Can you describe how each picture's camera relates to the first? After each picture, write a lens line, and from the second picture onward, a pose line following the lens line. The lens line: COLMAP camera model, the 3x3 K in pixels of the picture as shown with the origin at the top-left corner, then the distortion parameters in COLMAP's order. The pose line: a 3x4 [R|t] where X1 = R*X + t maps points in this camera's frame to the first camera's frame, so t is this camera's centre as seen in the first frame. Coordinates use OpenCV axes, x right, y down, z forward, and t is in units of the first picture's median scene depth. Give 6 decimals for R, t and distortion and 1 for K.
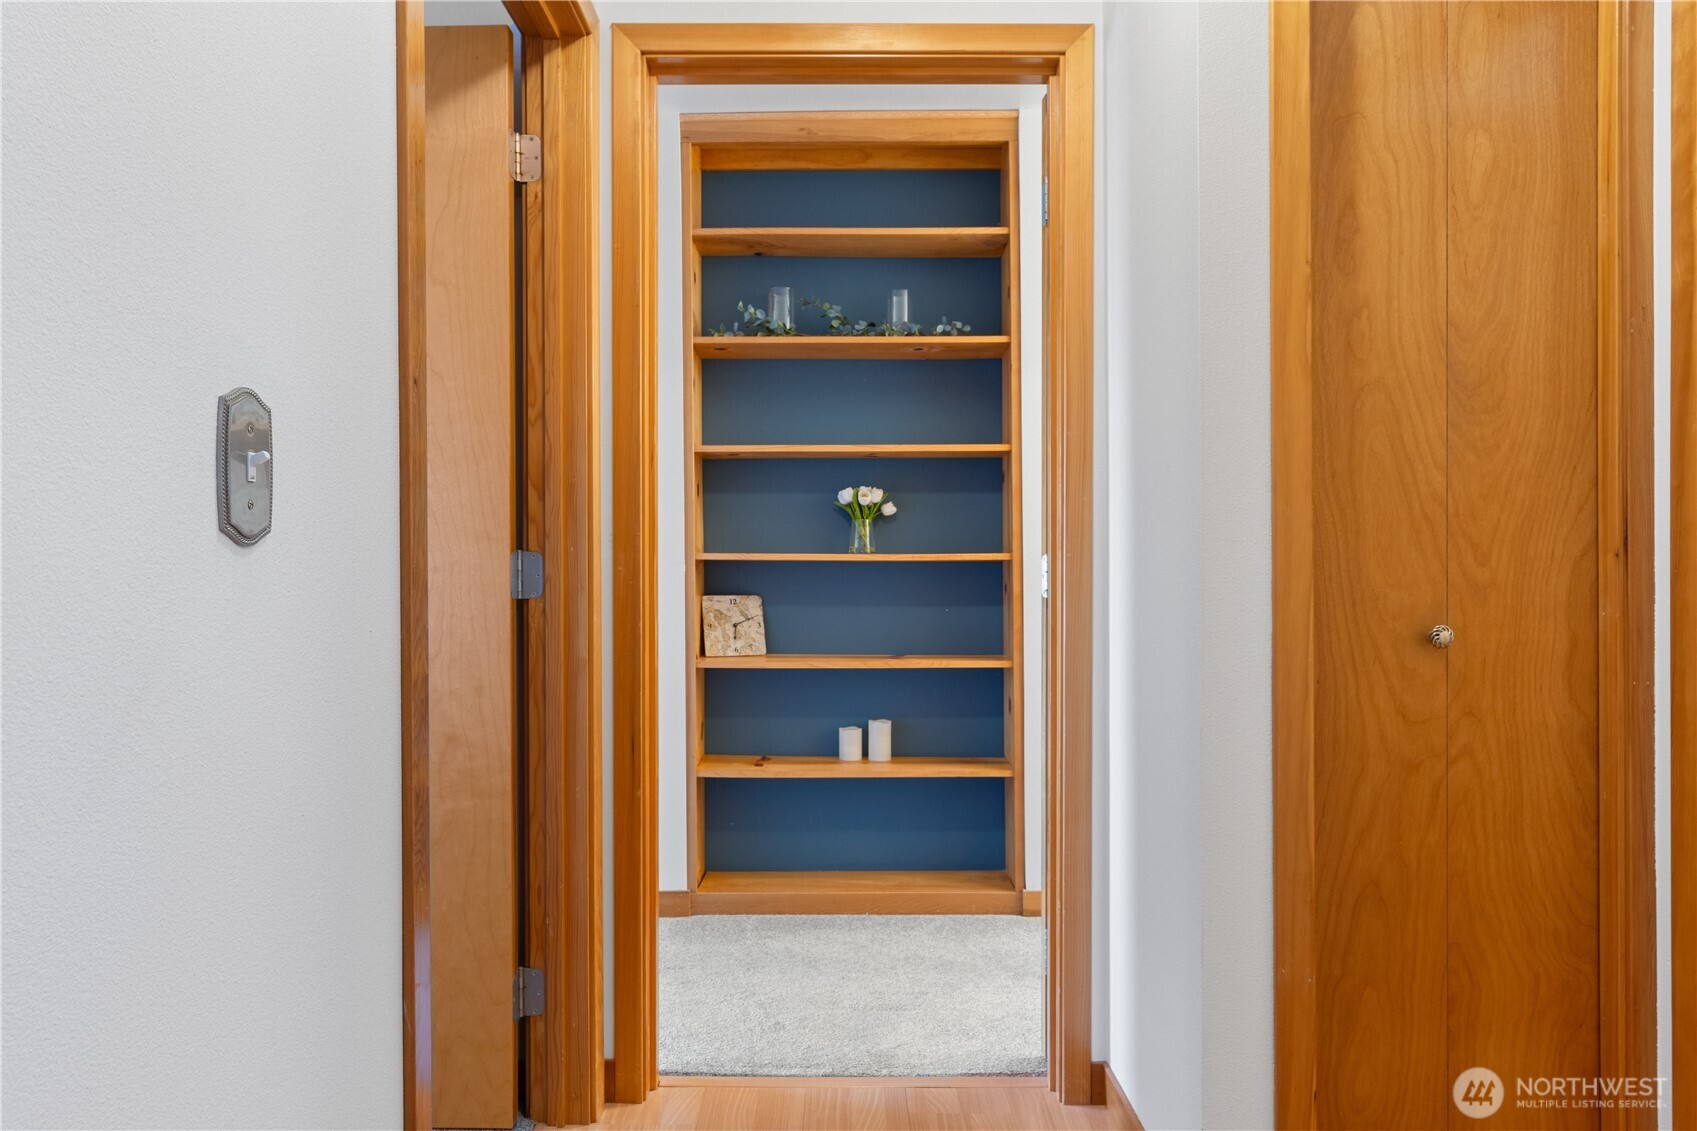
lens RADIAL K [[1109.6, 0, 848.5], [0, 1109.6, 565.5], [0, 0, 1]] dist [0.000797, 0.000054]
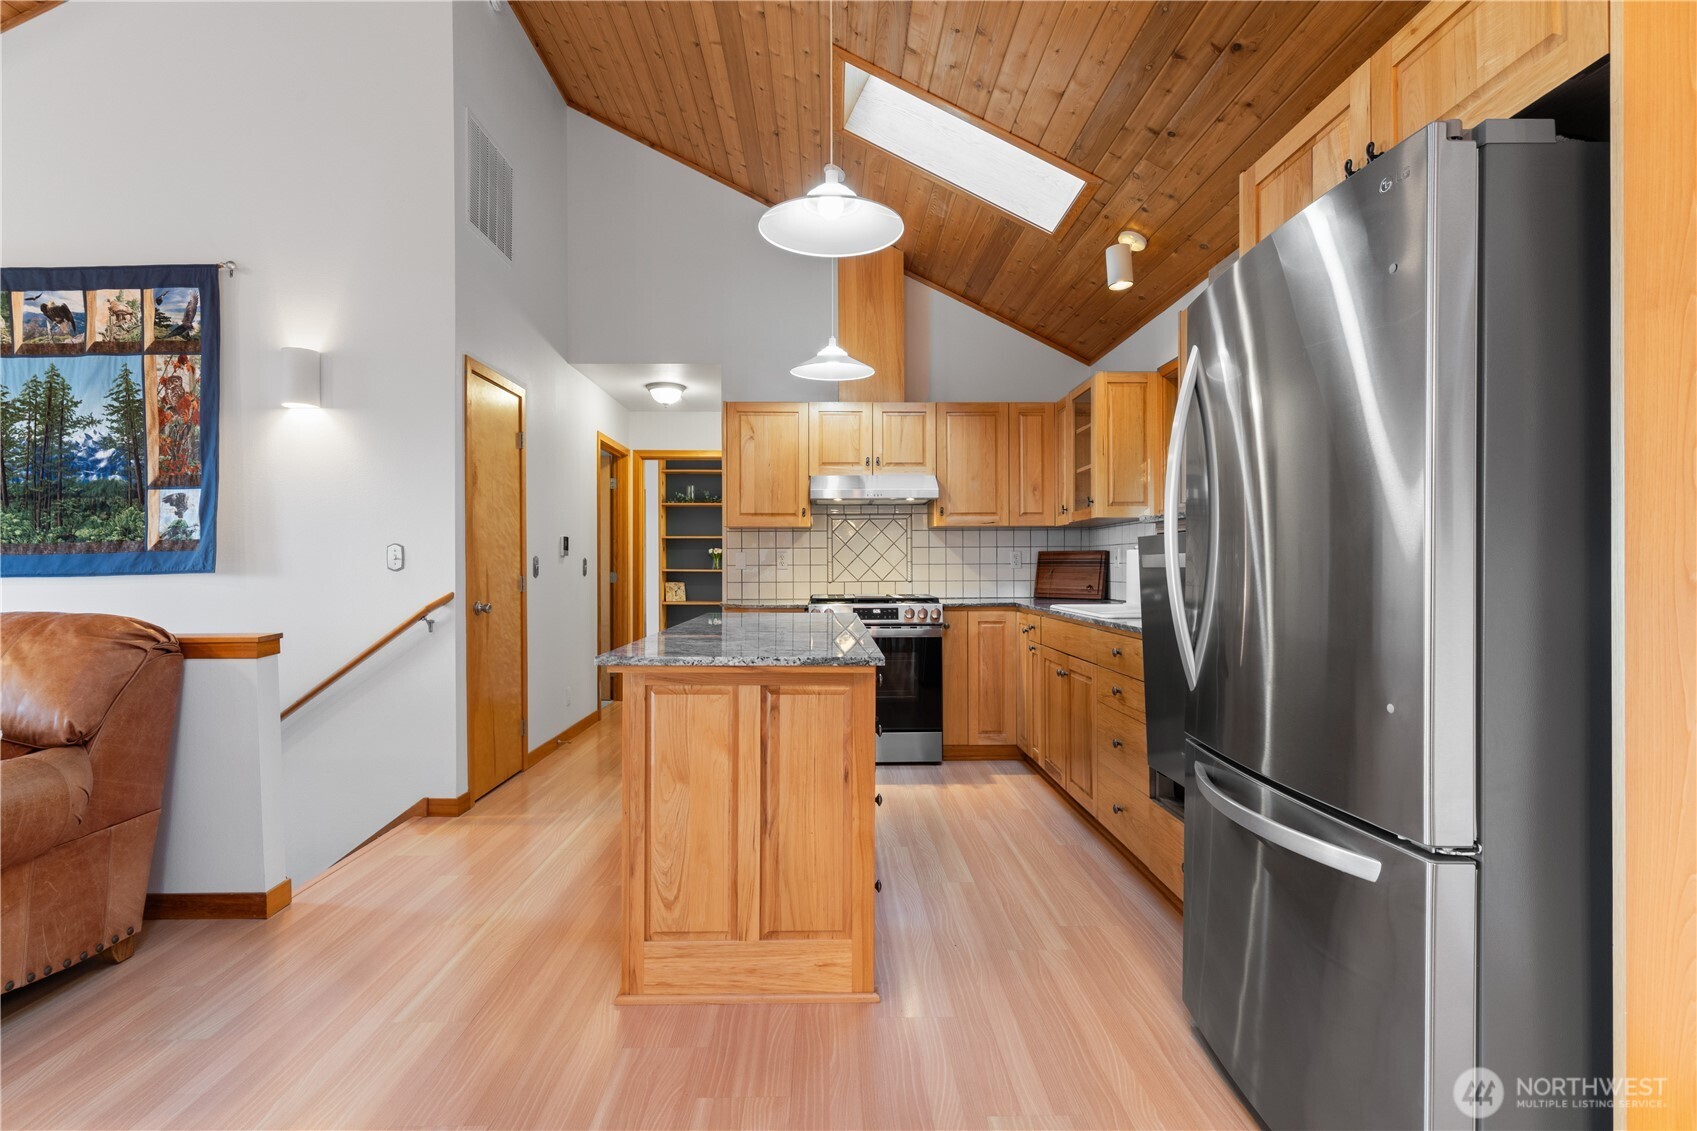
lens RADIAL K [[785.0, 0, 848.5], [0, 785.0, 565.5], [0, 0, 1]] dist [-0.002498, -0.000149]
pose [[0.999738, 0.000778, 0.022883, 0.349672], [-0.000877, 0.999990, 0.004322, -0.032122], [-0.022880, -0.004341, 0.999729, -1.306159]]
